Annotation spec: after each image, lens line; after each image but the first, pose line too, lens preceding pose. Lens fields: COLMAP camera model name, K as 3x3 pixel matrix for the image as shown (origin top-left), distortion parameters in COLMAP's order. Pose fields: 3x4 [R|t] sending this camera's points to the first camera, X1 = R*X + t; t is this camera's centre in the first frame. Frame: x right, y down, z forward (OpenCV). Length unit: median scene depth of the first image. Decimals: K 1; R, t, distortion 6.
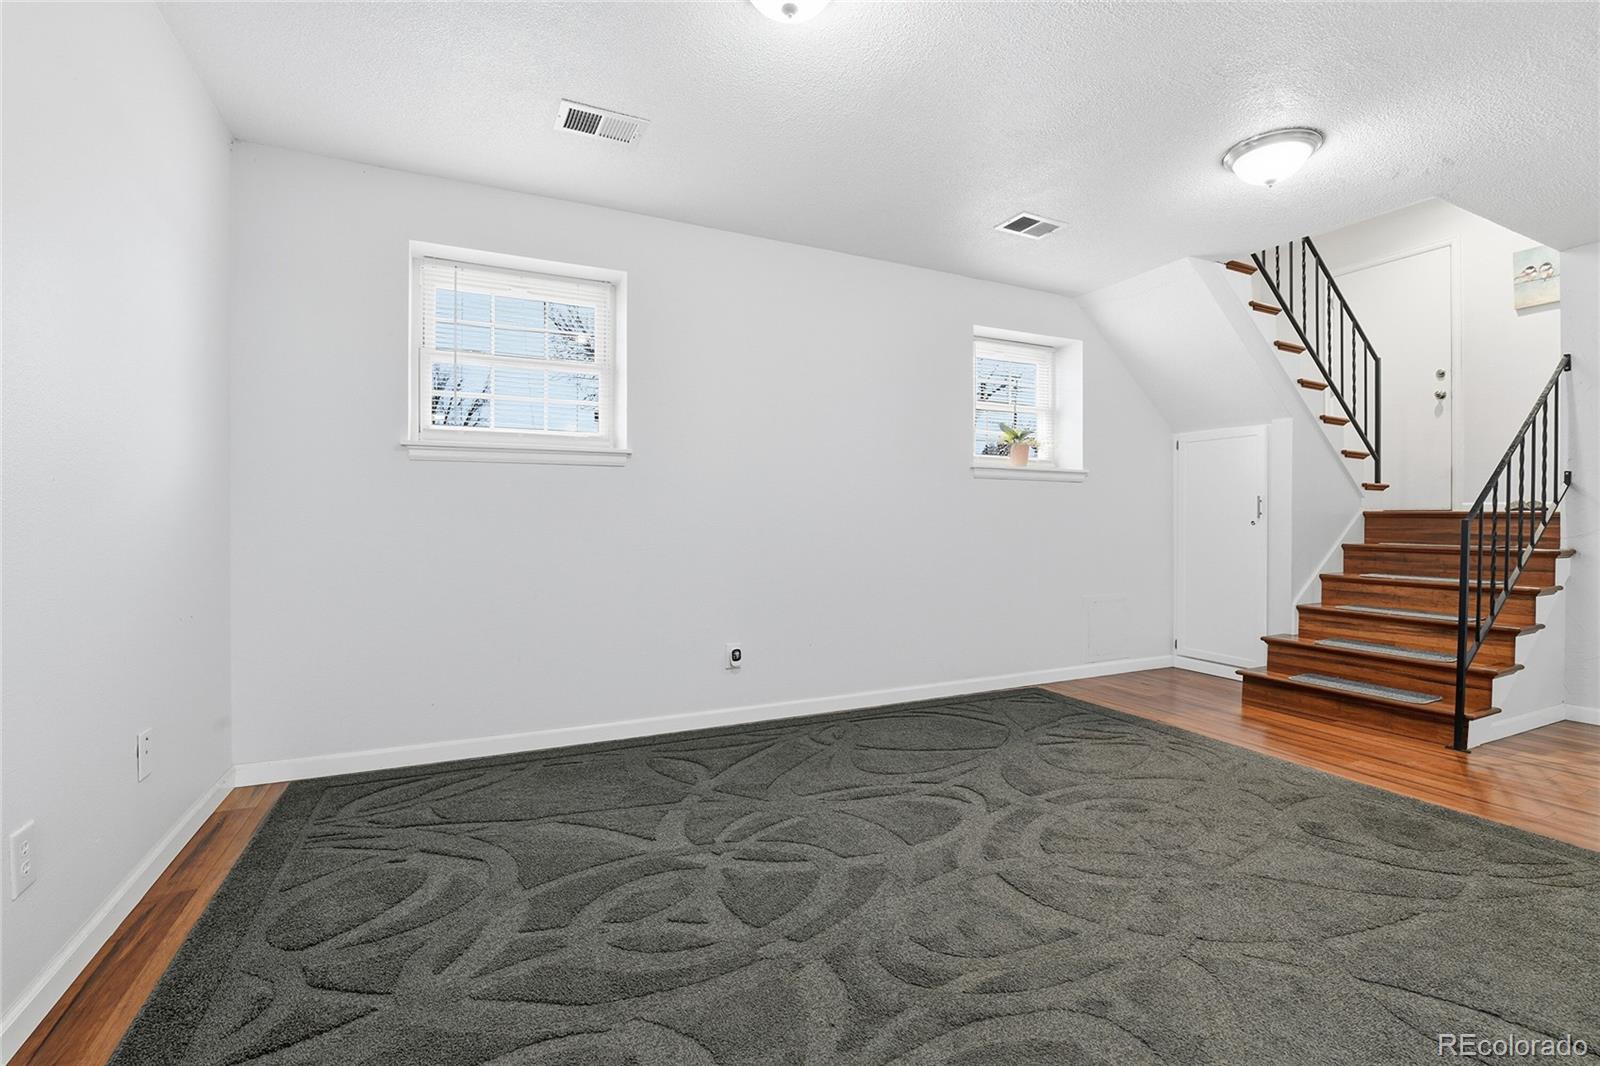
lens RADIAL K [[710.5, 0, 804.6], [0, 710.5, 520.9], [0, 0, 1]] dist [-0.010471, -0.000367]
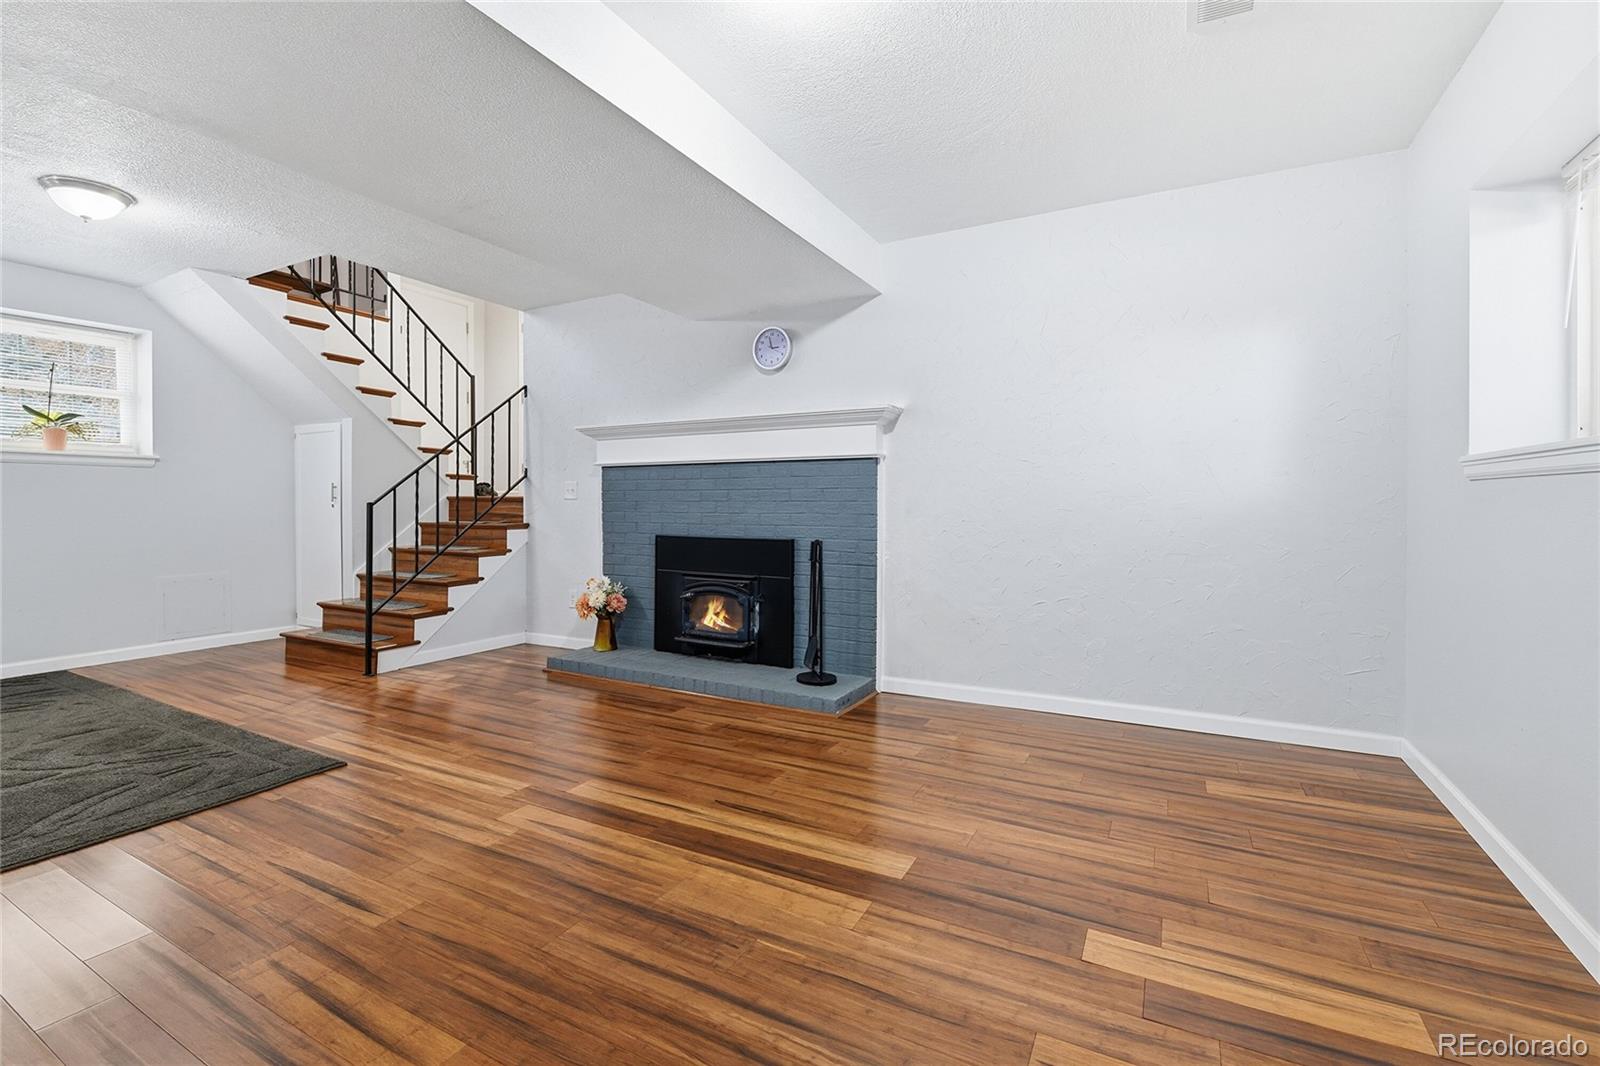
lens RADIAL K [[706.0, 0, 812.5], [0, 706.0, 508.5], [0, 0, 1]] dist [-0.011550, -0.000947]
pose [[0.804968, -0.008828, 0.593252, 0.642814], [0.005445, 0.999957, 0.007492, 0.003039], [-0.593293, -0.002800, 0.804982, -0.447265]]
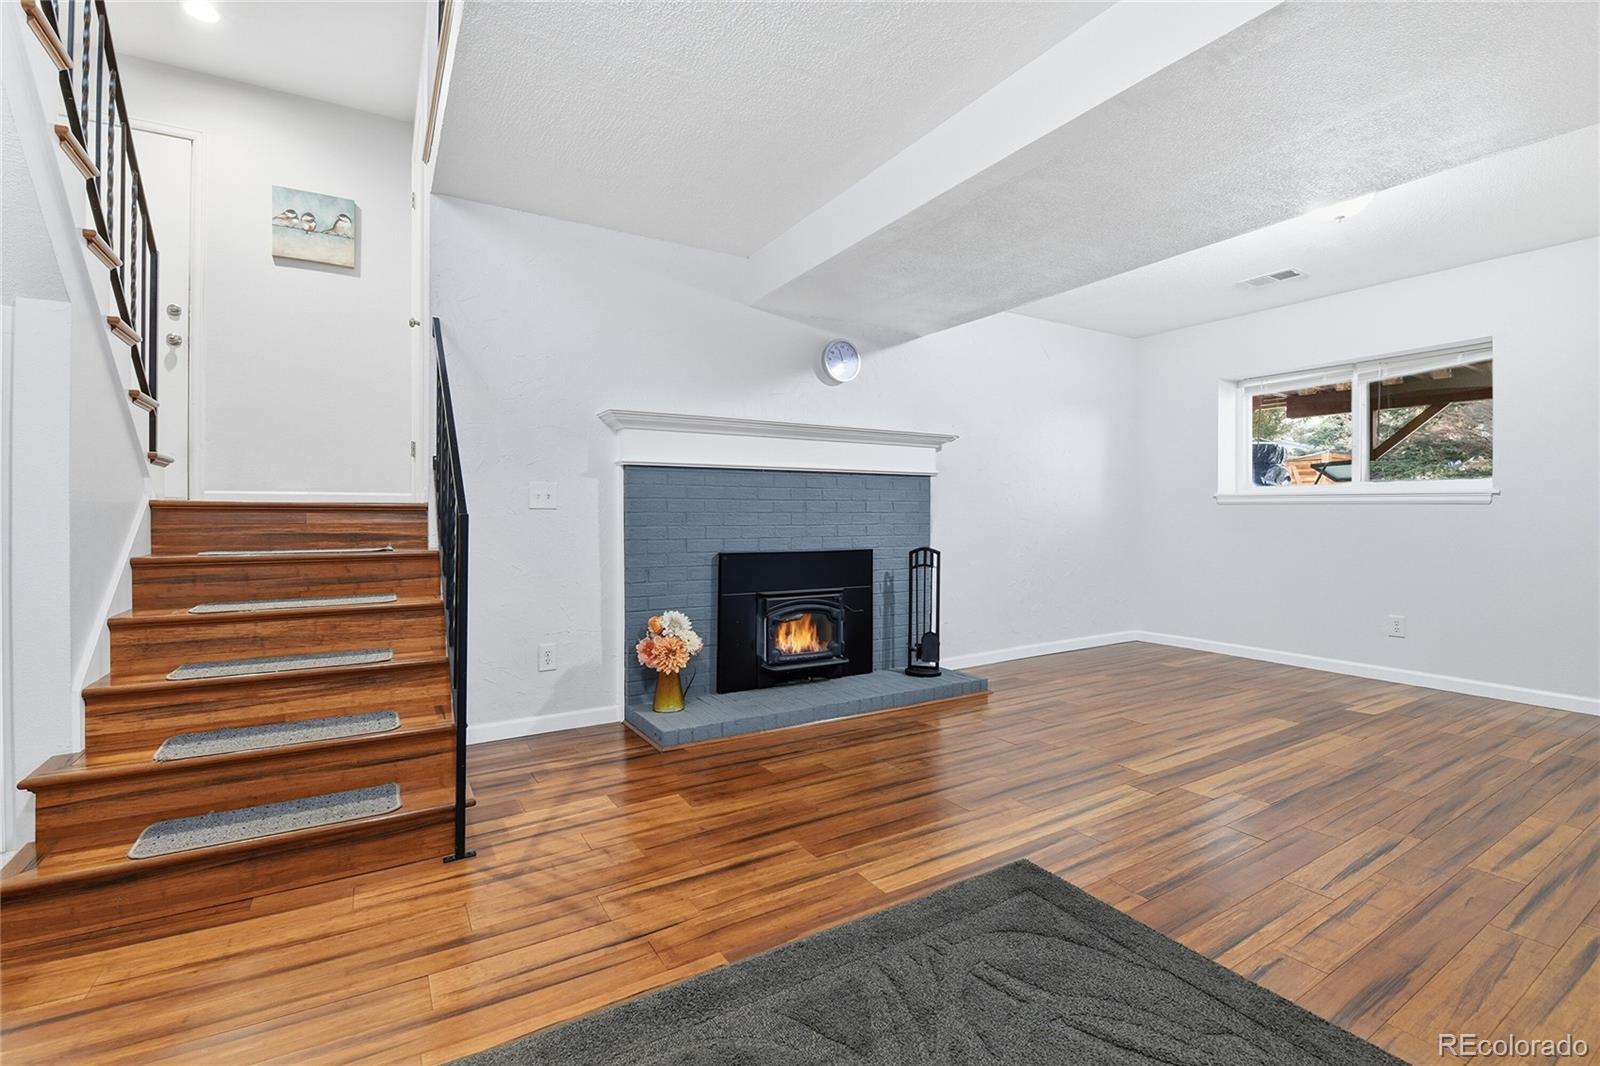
lens RADIAL K [[697.1, 0, 803.8], [0, 697.1, 518.6], [0, 0, 1]] dist [-0.003026, -0.009428]
pose [[-0.092263, -0.010222, 0.995682, 0.190130], [0.003479, 0.999938, 0.010588, -0.002791], [-0.995729, 0.004440, -0.092221, 0.575336]]
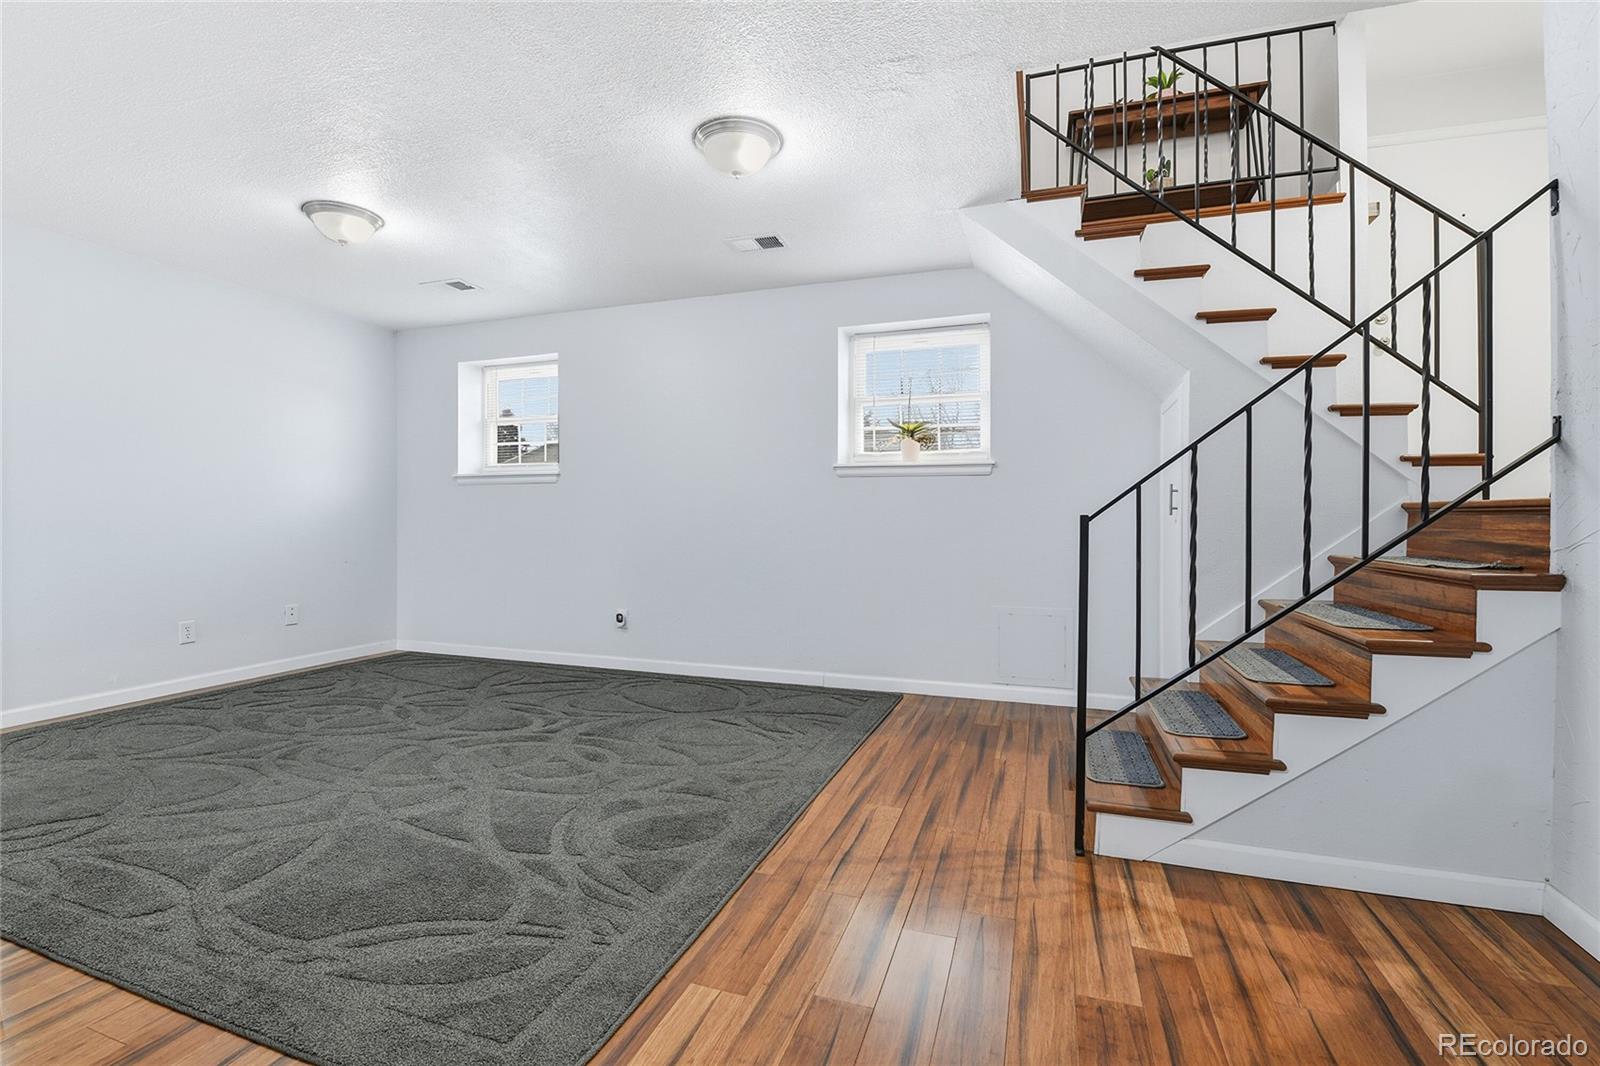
lens RADIAL K [[708.7, 0, 796.7], [0, 708.7, 521.6], [0, 0, 1]] dist [0.000510, -0.011713]
pose [[0.701976, 0.000960, -0.712200, 0.962975], [-0.002332, 0.999997, -0.000950, 0.004633], [0.712197, 0.002328, 0.701976, 0.248598]]
